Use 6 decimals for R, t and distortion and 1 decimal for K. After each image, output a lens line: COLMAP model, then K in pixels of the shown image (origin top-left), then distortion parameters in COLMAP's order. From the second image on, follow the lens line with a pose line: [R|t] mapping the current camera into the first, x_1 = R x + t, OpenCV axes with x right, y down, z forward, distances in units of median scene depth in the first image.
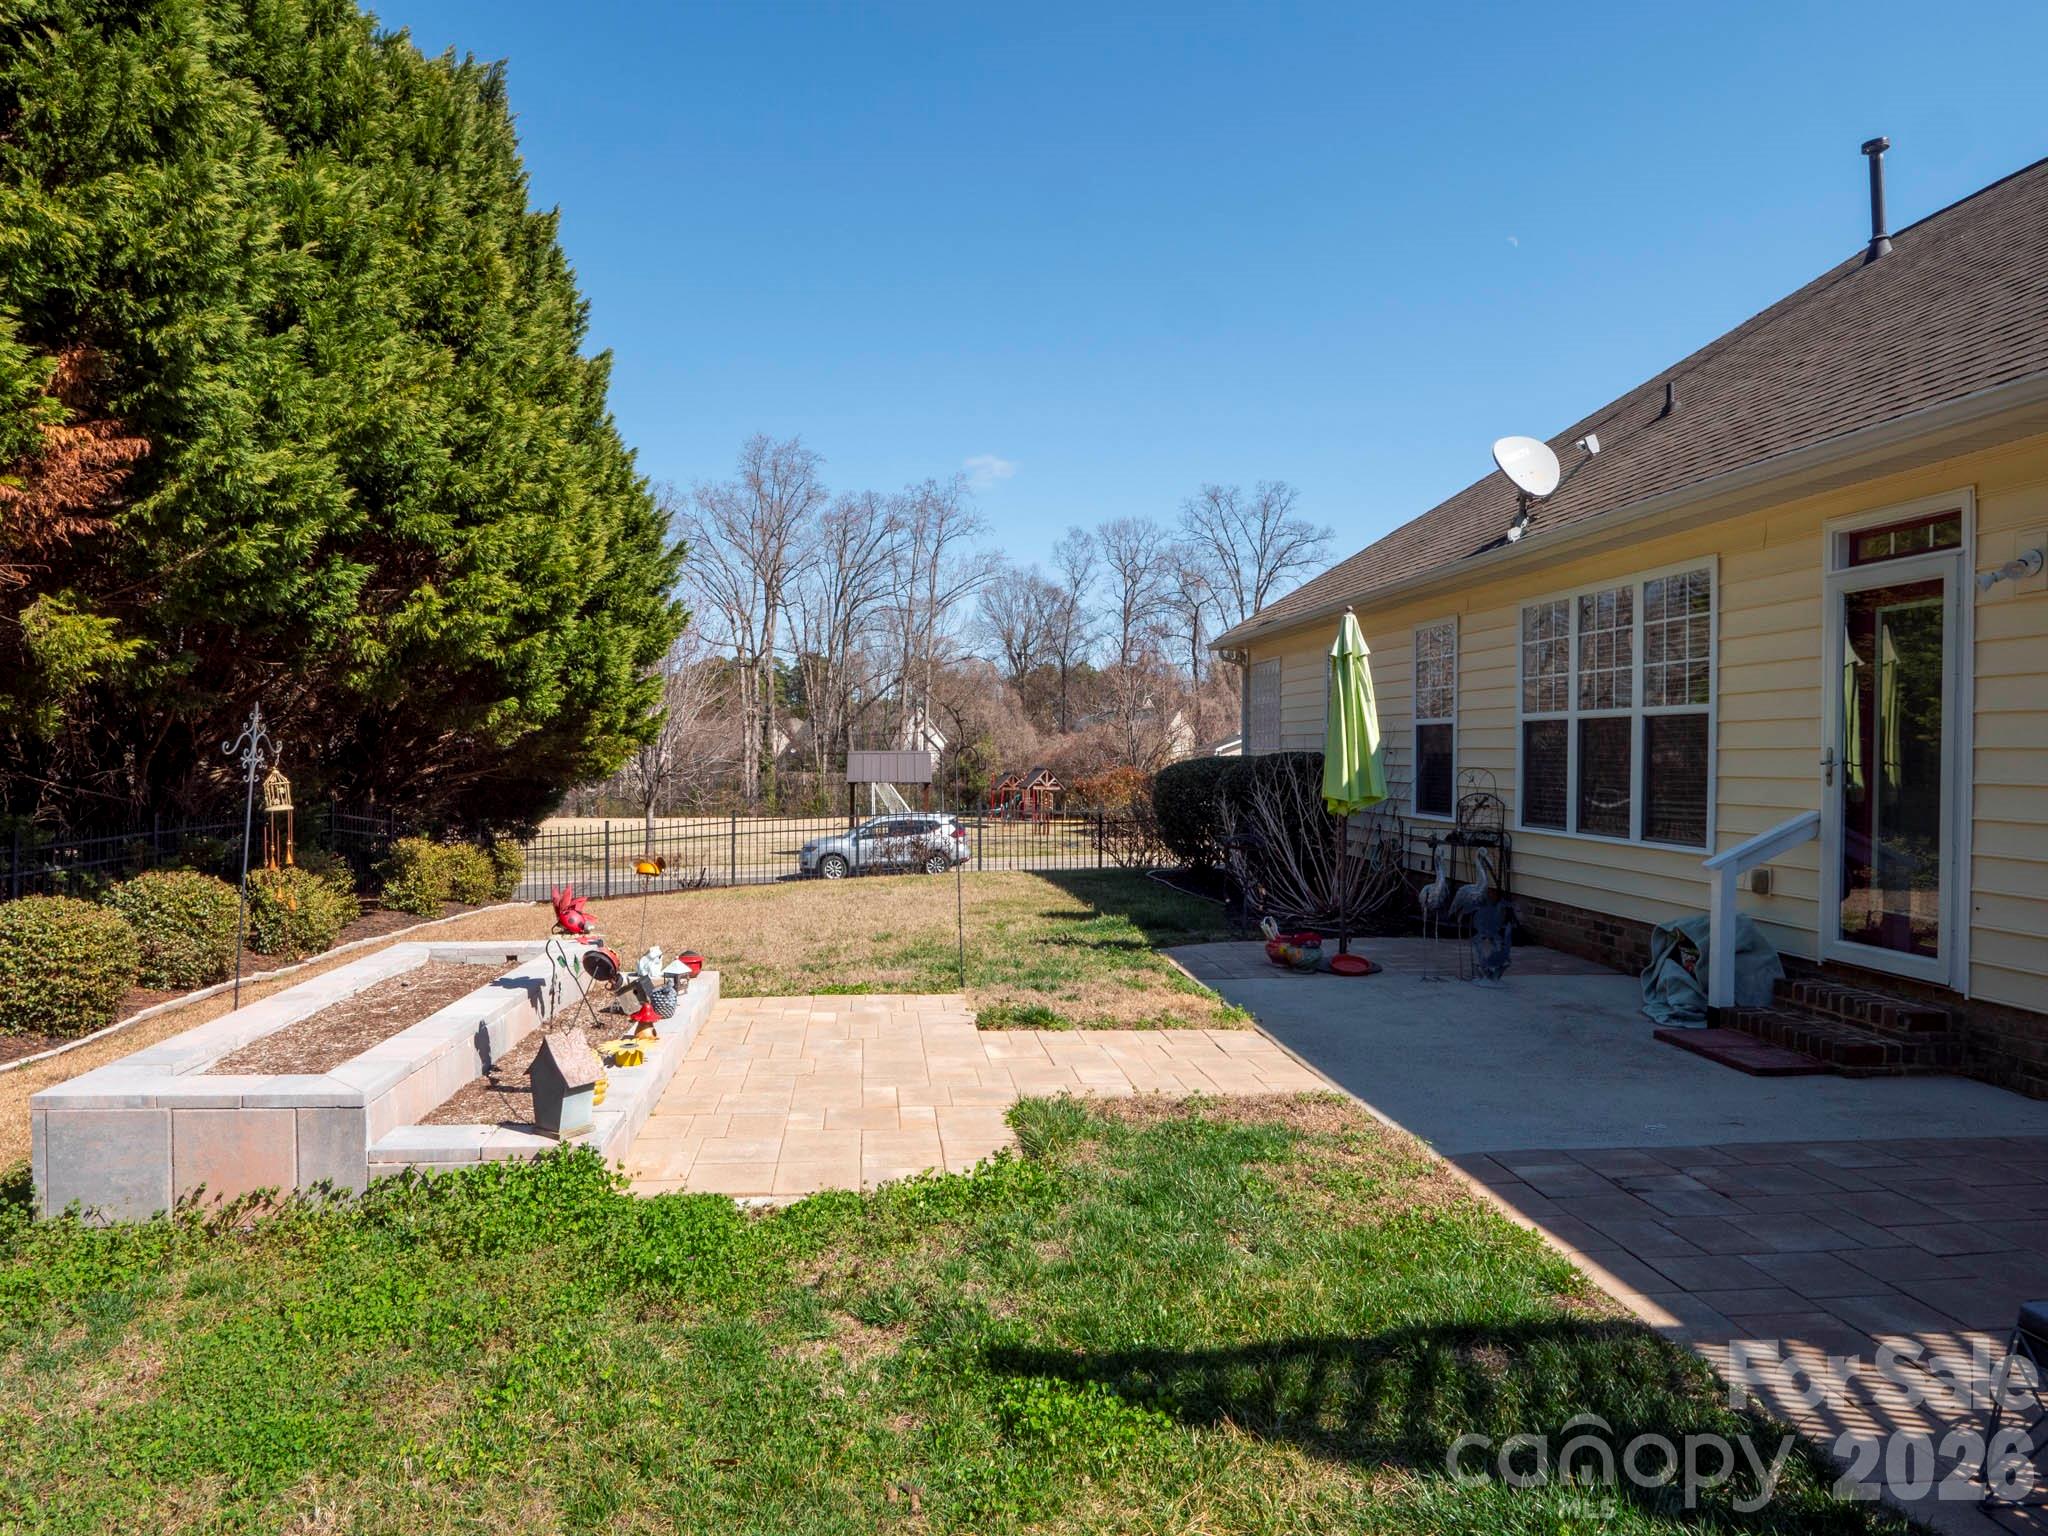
lens RADIAL K [[1267.2, 0, 1017.4], [0, 1267.2, 778.1], [0, 0, 1]] dist [-0.019361, 0.000618]
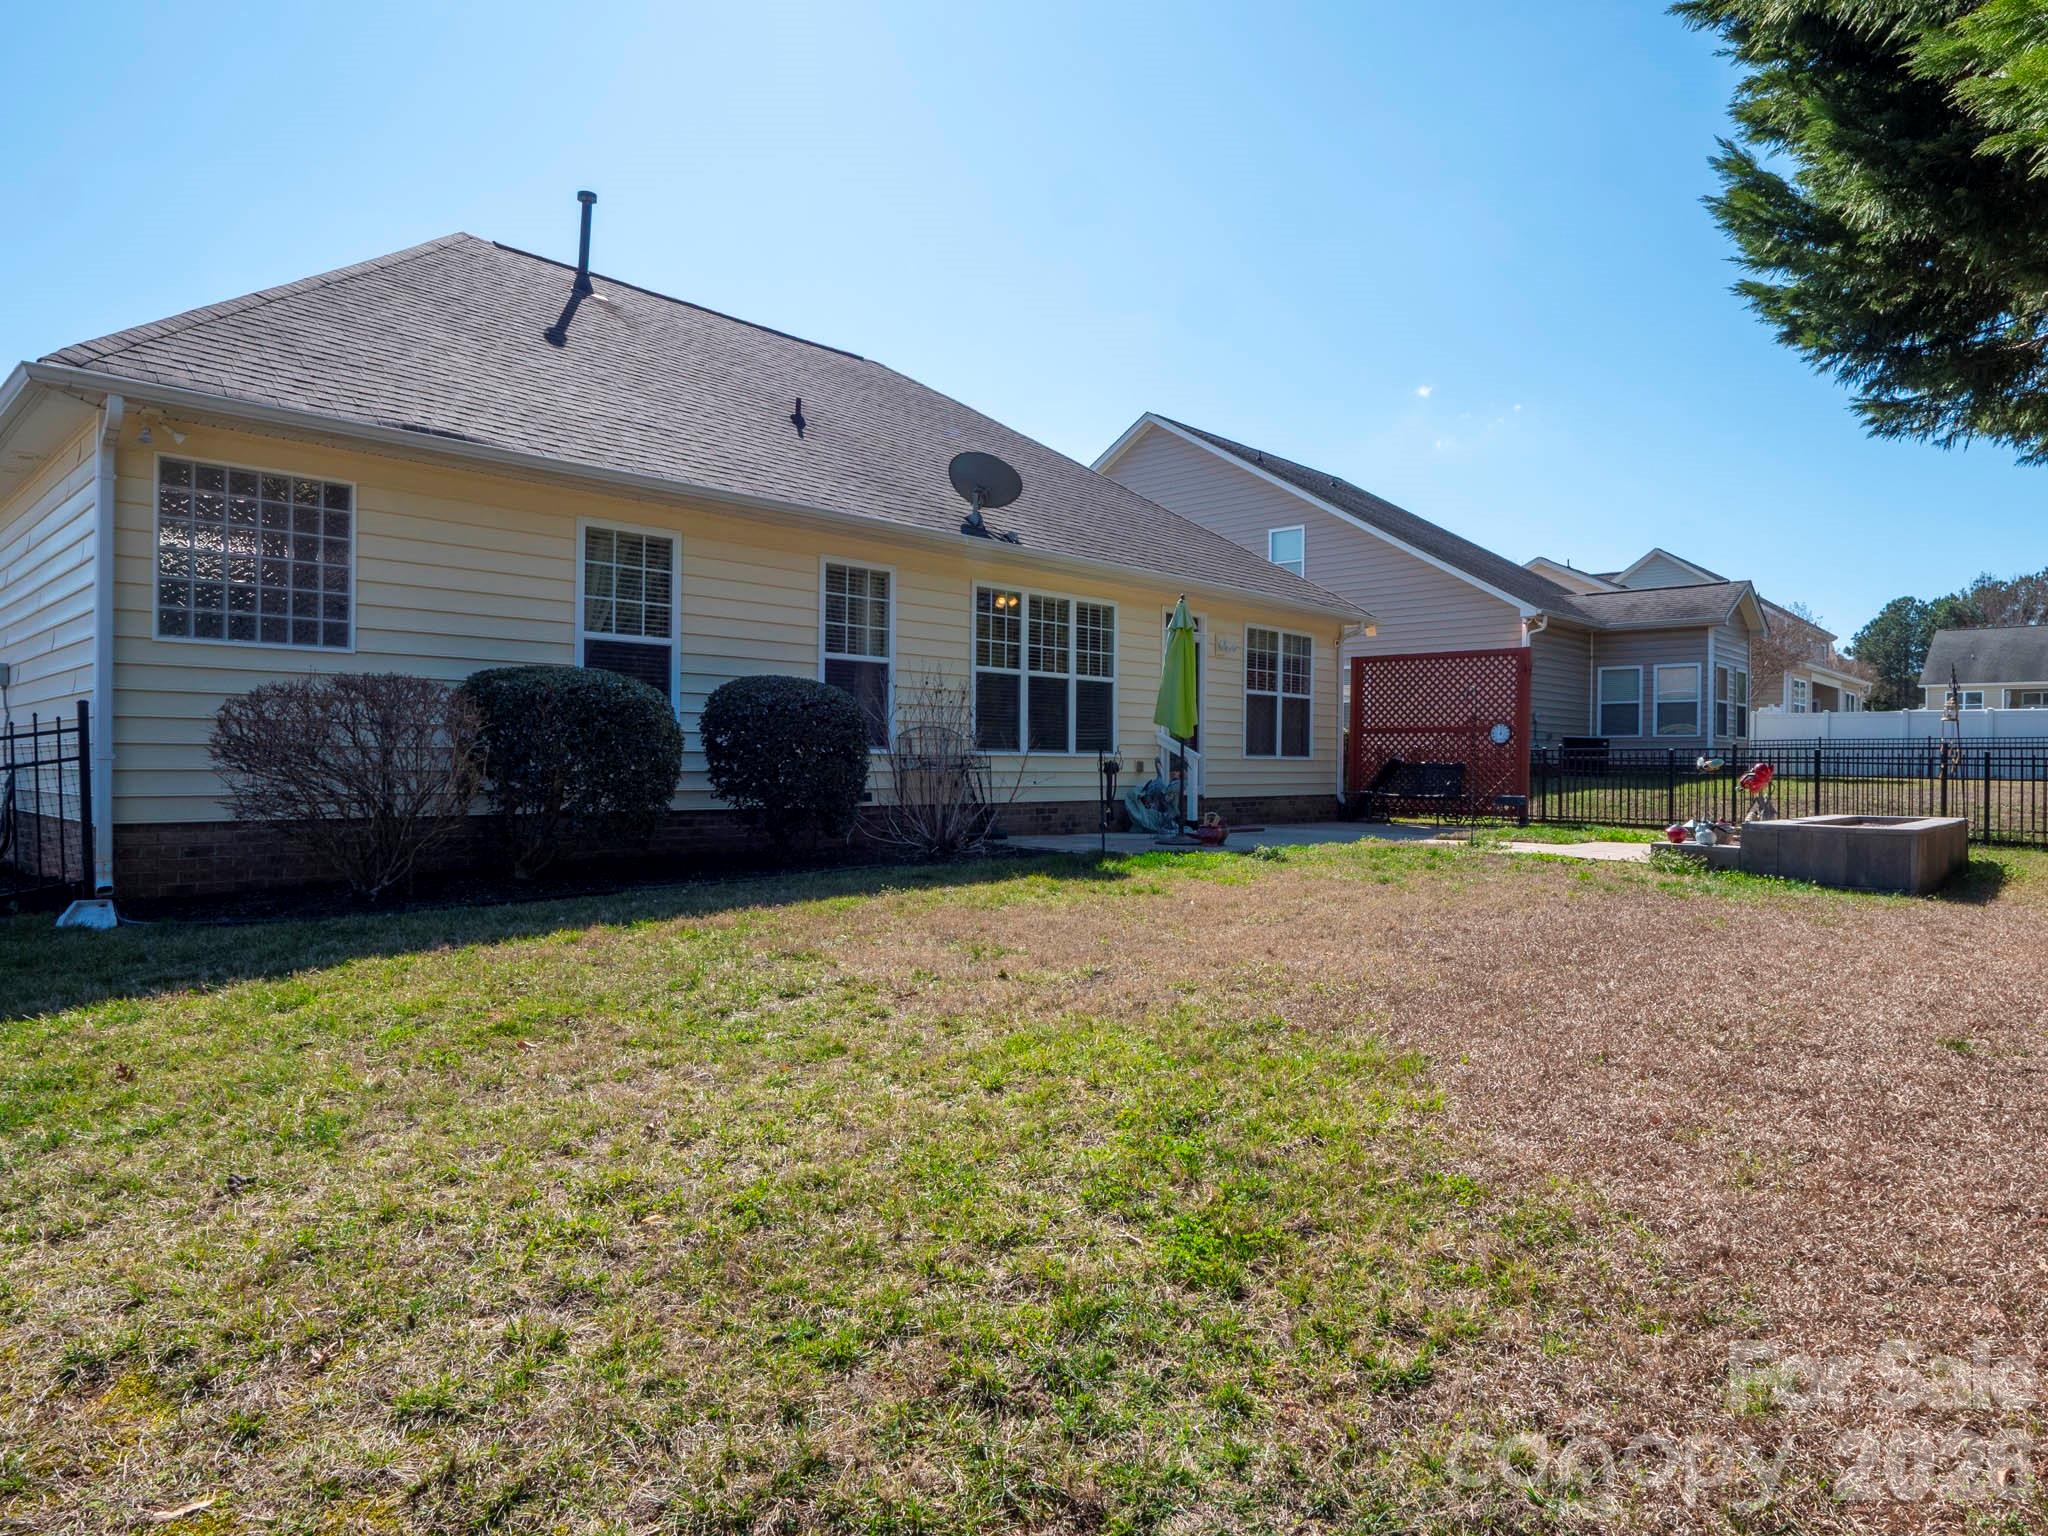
lens RADIAL K [[1267.2, 0, 1017.4], [0, 1267.2, 778.1], [0, 0, 1]] dist [-0.019361, 0.000618]
pose [[-0.664901, -0.102704, 0.739837, -0.697333], [-0.056113, 0.994571, 0.087636, -0.060554], [-0.744821, 0.016755, -0.667054, 2.101855]]
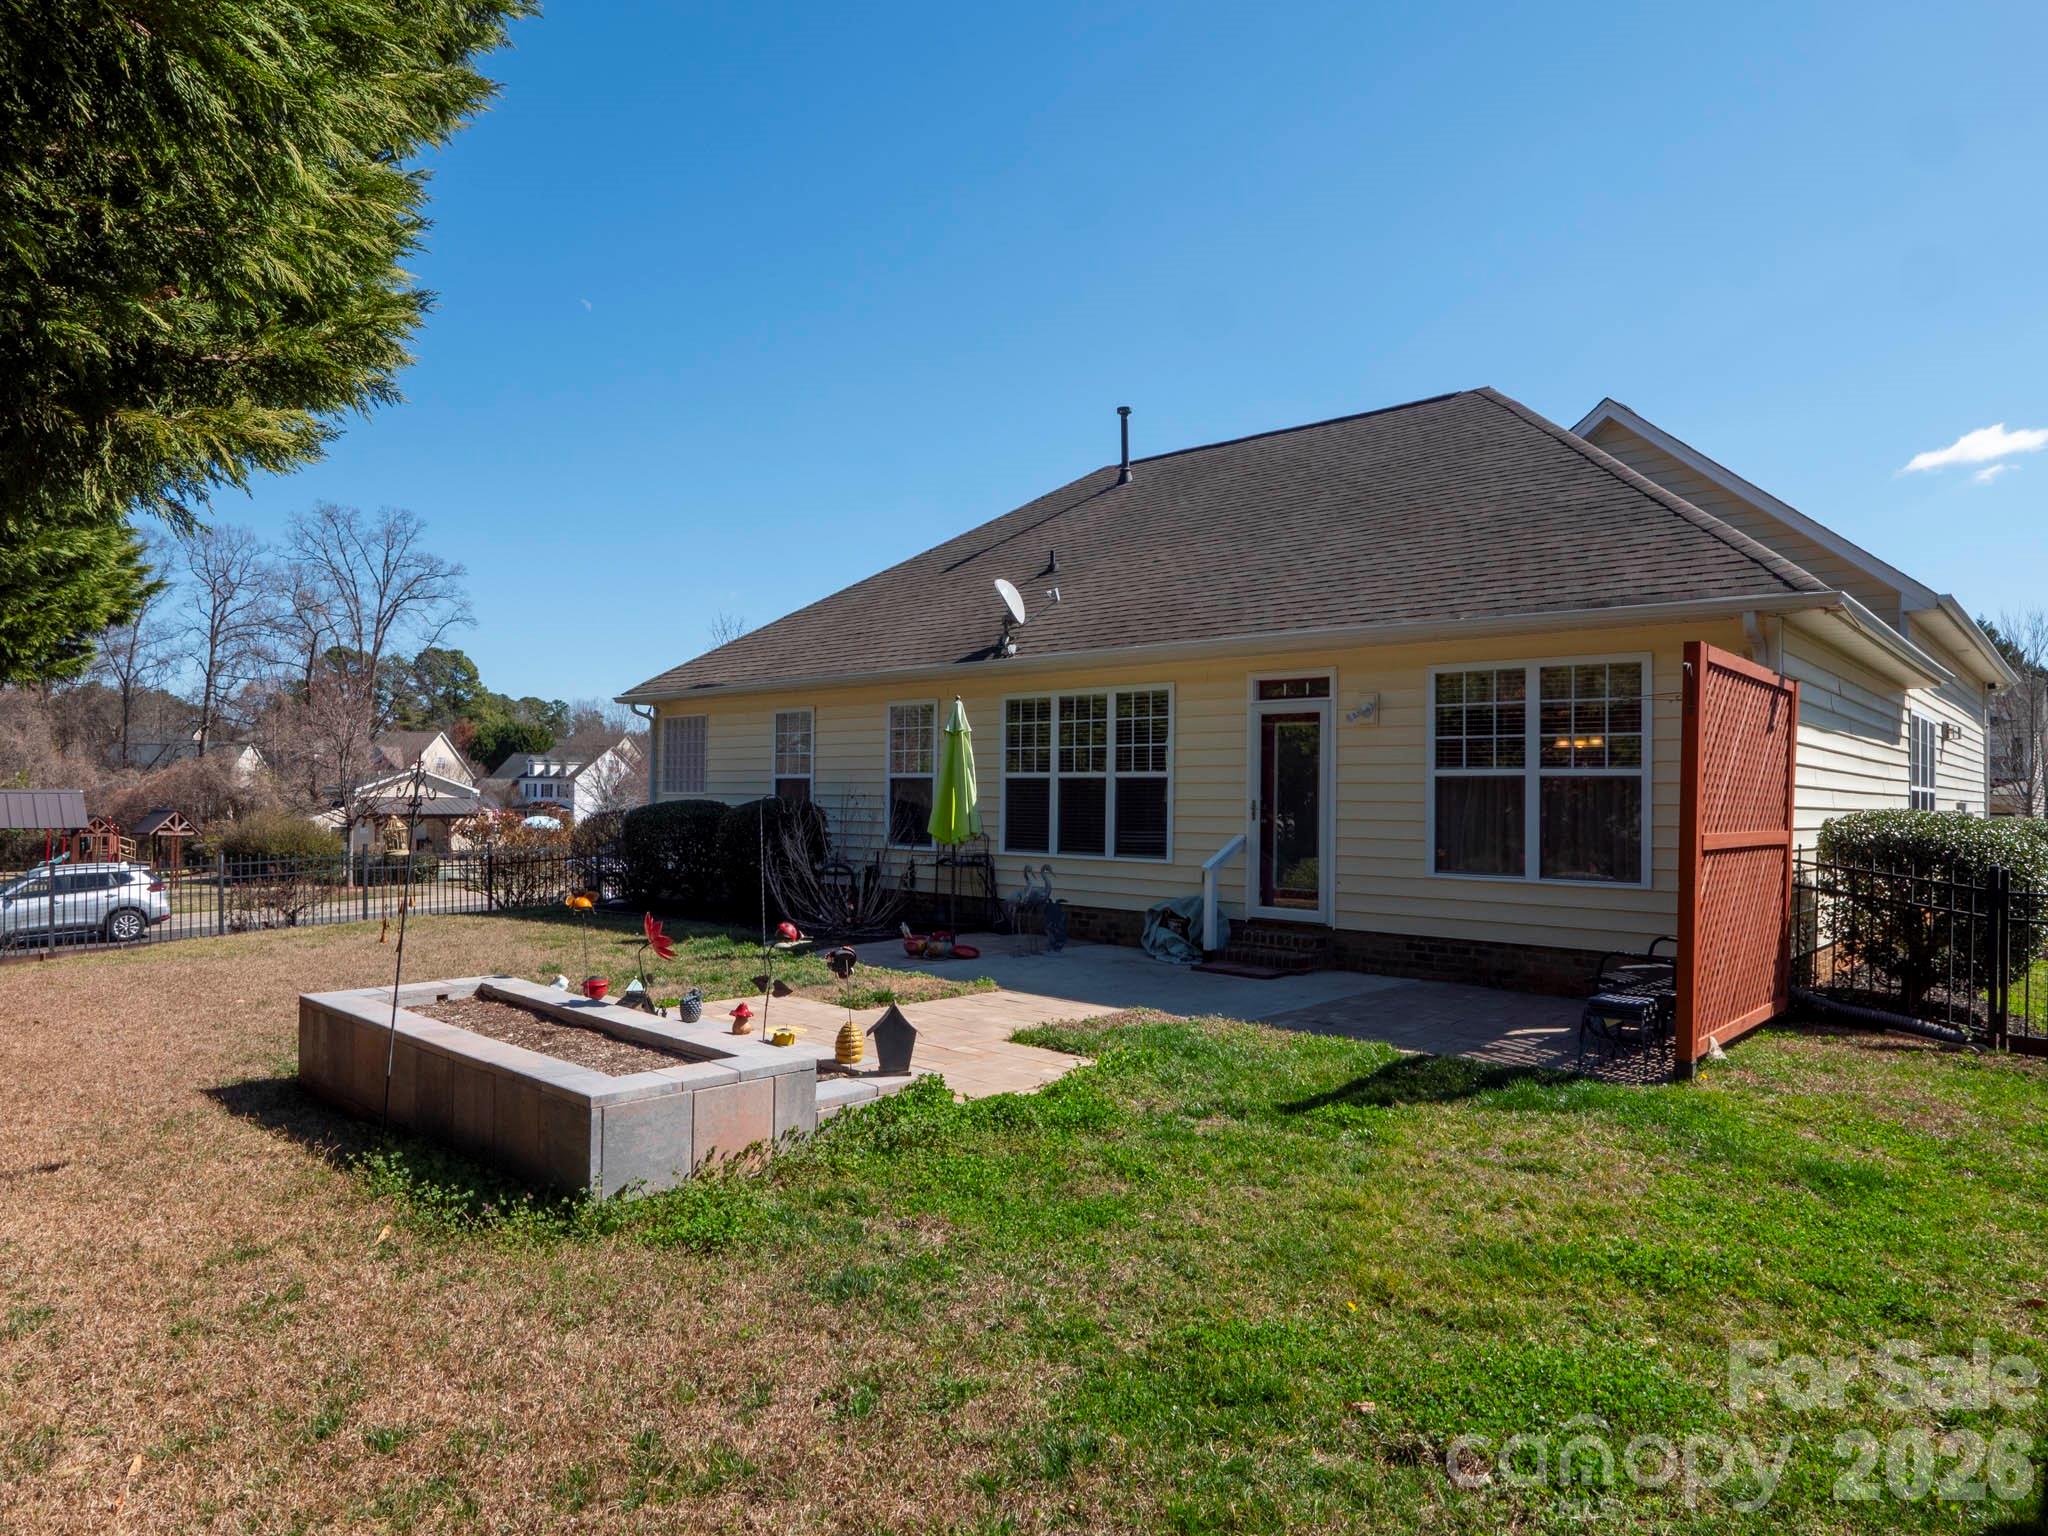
lens RADIAL K [[1267.2, 0, 1017.4], [0, 1267.2, 778.1], [0, 0, 1]] dist [-0.019361, 0.000618]
pose [[0.735957, 0.011525, 0.676930, -0.639373], [0.009277, 0.999590, -0.027104, -0.006667], [-0.676965, 0.026227, 0.735548, -0.079949]]
